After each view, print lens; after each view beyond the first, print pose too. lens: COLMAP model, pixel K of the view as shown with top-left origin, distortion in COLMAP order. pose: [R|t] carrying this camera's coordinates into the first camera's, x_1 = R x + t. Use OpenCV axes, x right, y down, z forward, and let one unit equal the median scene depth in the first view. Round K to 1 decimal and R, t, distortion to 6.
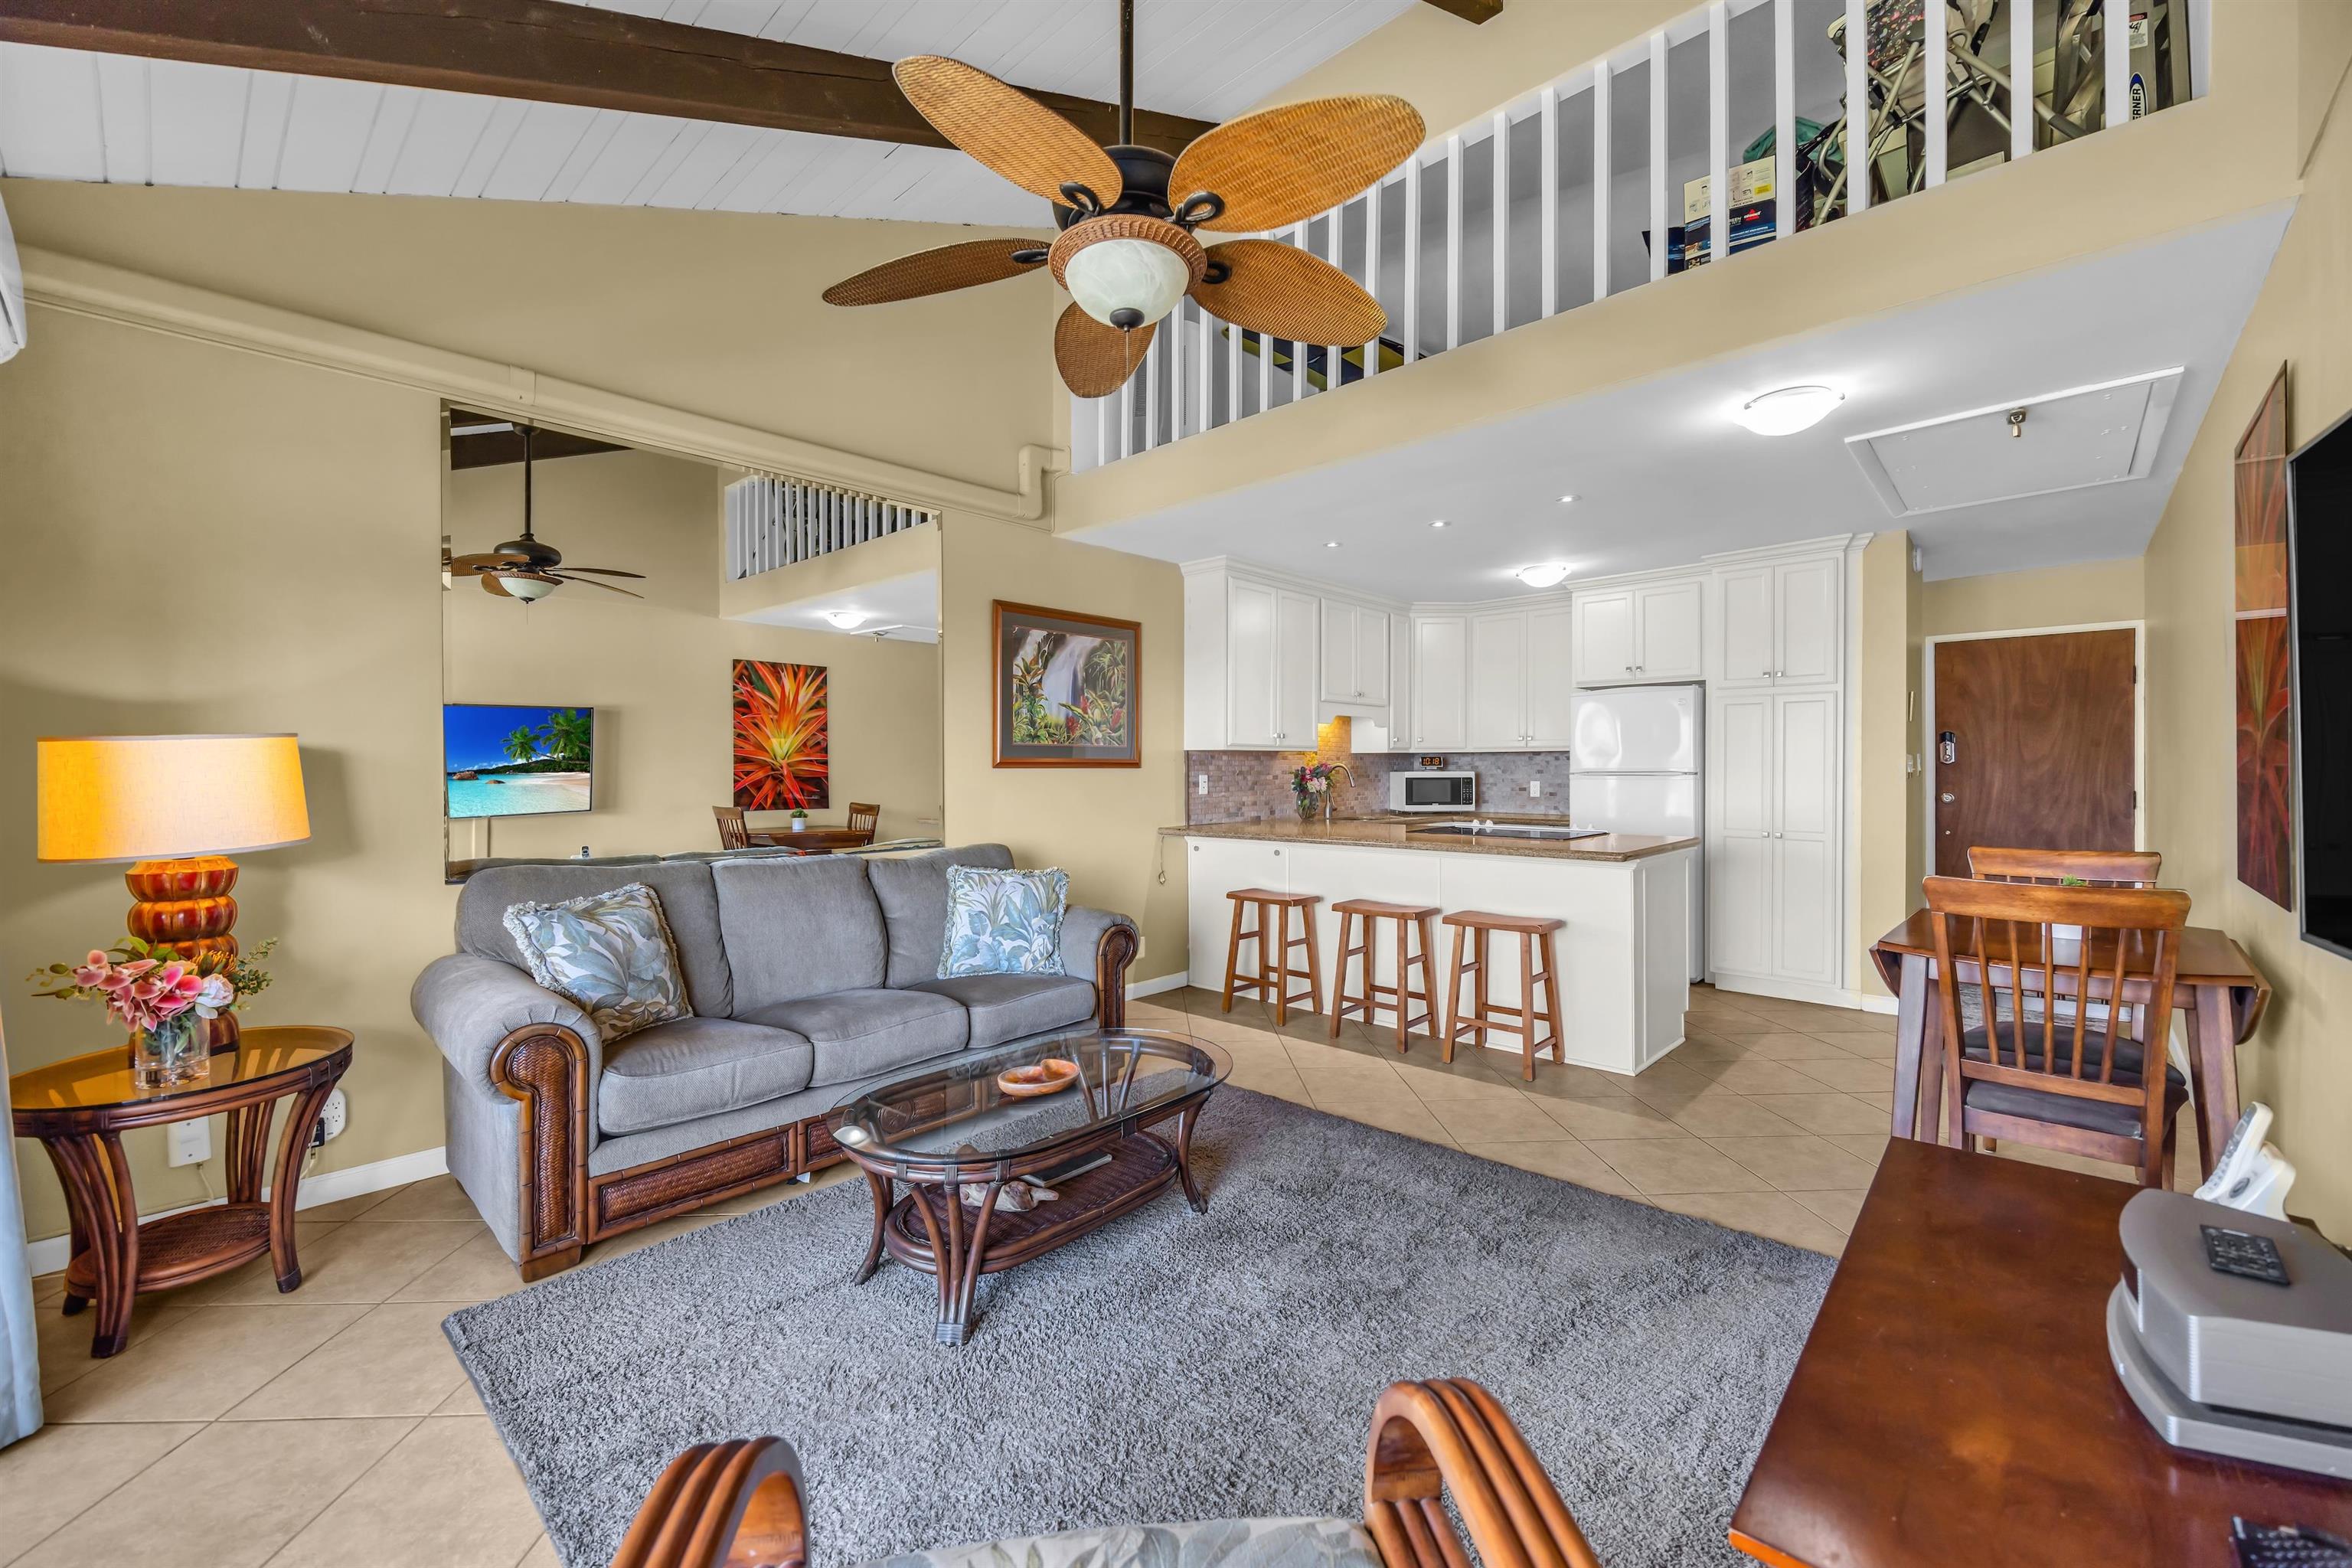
lens RADIAL K [[948.1, 0, 1167.3], [0, 948.1, 776.3], [0, 0, 1]] dist [-0.005379, -0.000123]
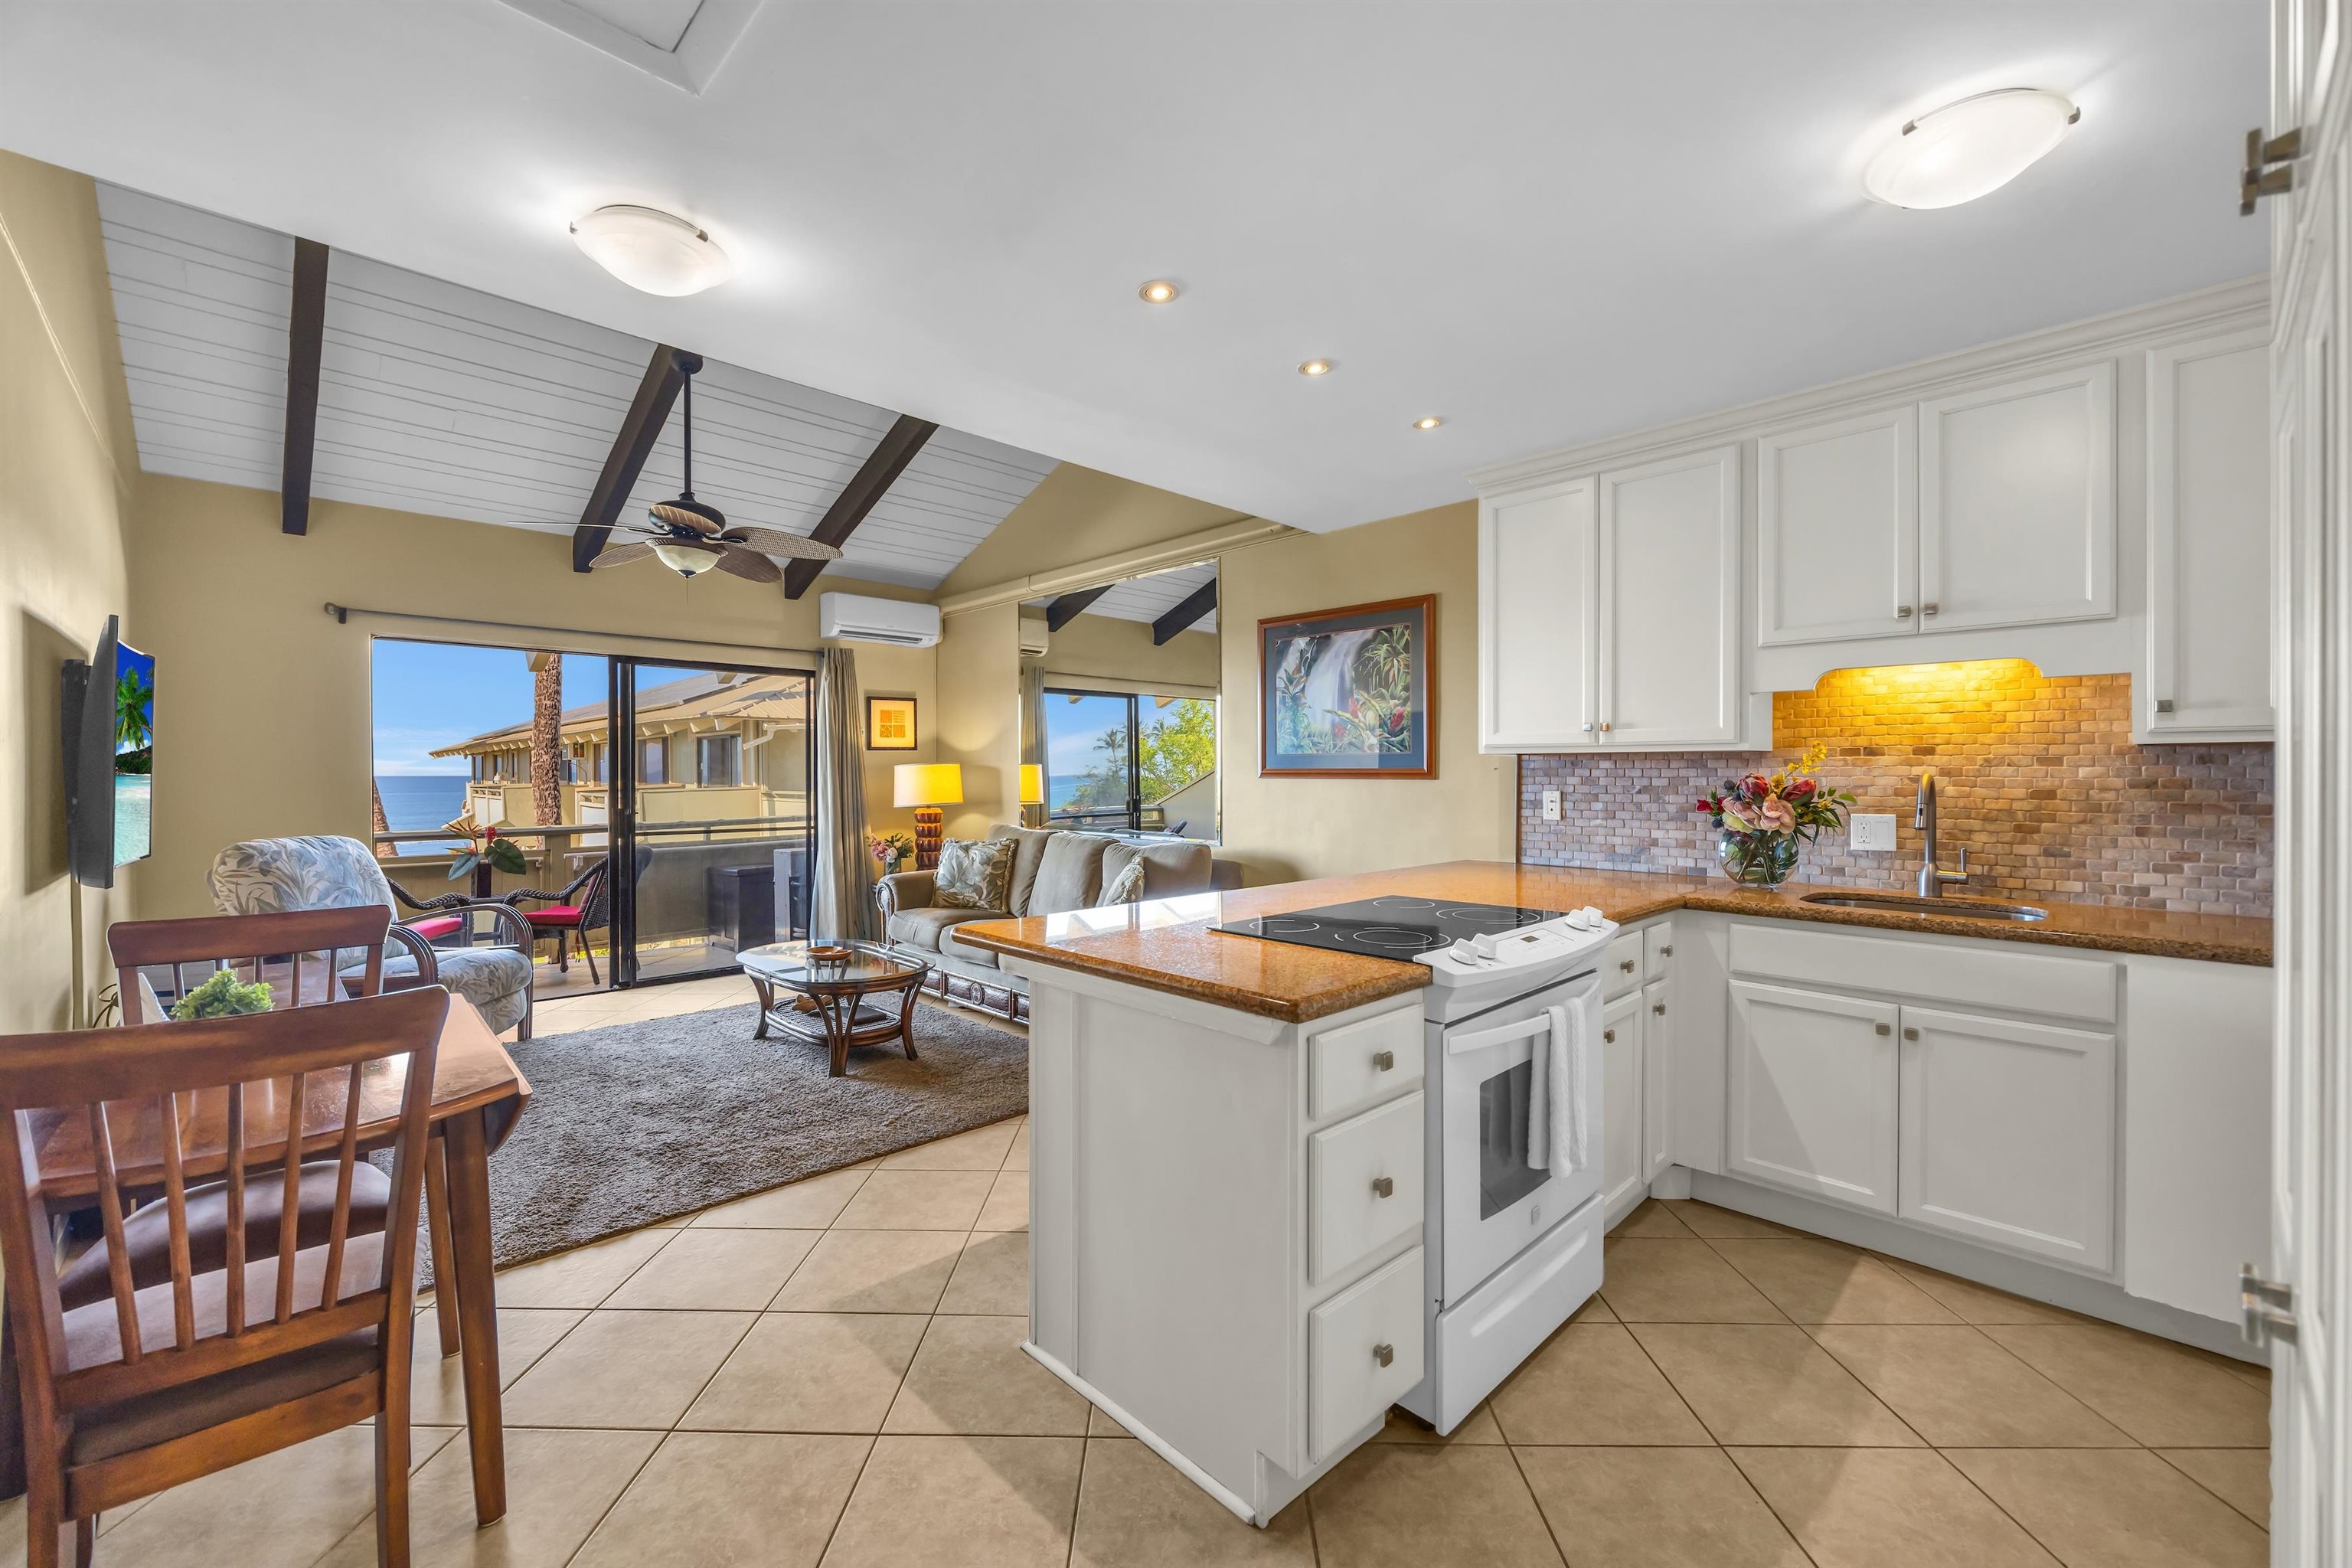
lens RADIAL K [[948.1, 0, 1125.9], [0, 948.1, 757.3], [0, 0, 1]] dist [-0.005379, -0.000123]
pose [[-0.070479, -0.011479, -0.997447, 0.818759], [-0.006732, 0.999916, -0.011032, -0.017510], [0.997491, 0.005938, -0.070550, 0.853648]]
